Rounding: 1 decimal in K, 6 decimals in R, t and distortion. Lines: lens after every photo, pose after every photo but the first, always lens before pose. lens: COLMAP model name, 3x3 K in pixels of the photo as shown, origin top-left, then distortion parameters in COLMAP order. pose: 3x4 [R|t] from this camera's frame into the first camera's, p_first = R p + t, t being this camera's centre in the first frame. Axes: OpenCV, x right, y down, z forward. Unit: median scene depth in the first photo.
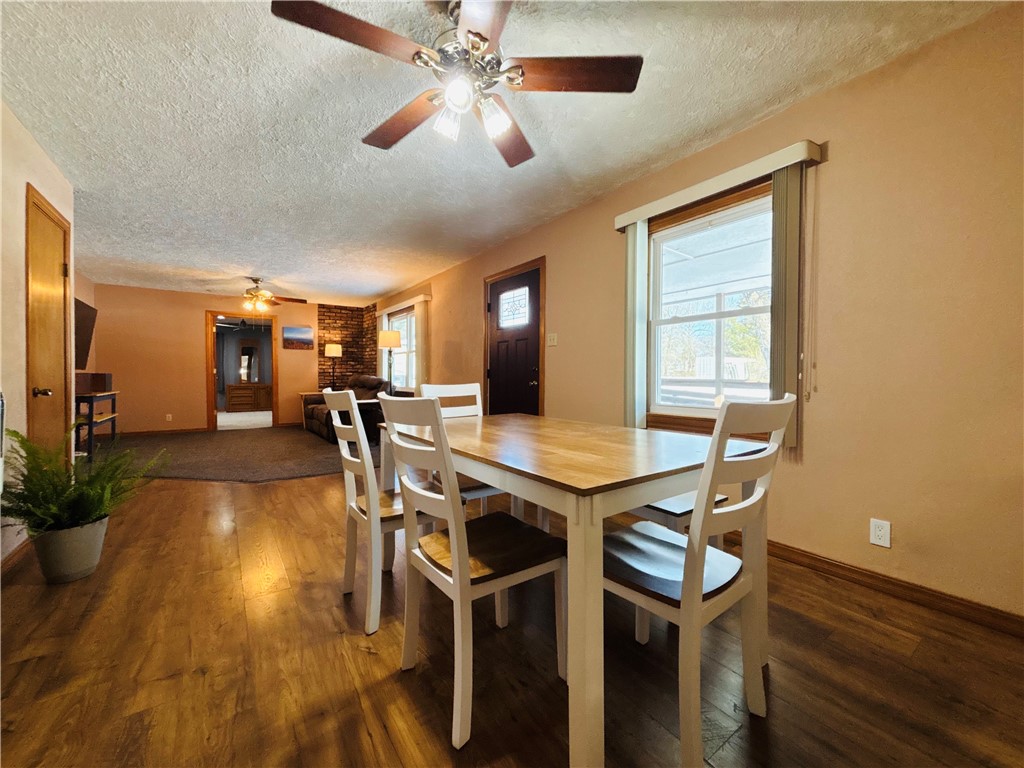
lens RADIAL K [[410.5, 0, 516.0], [0, 410.5, 381.4], [0, 0, 1]] dist [0.001623, -0.001161]
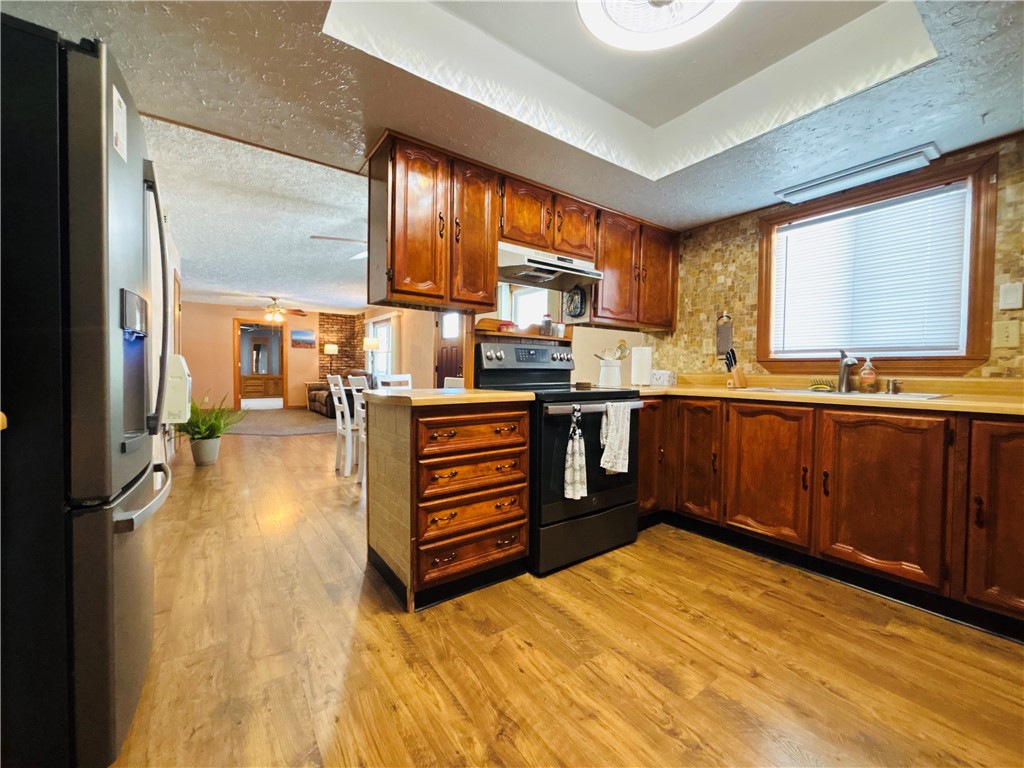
lens RADIAL K [[410.5, 0, 513.5], [0, 410.5, 378.9], [0, 0, 1]] dist [0.001623, -0.001161]
pose [[0.999959, 0.009047, 0.000572, 0.125020], [-0.009050, 0.999940, 0.006091, 0.003323], [-0.000517, -0.006095, 0.999981, -0.282583]]
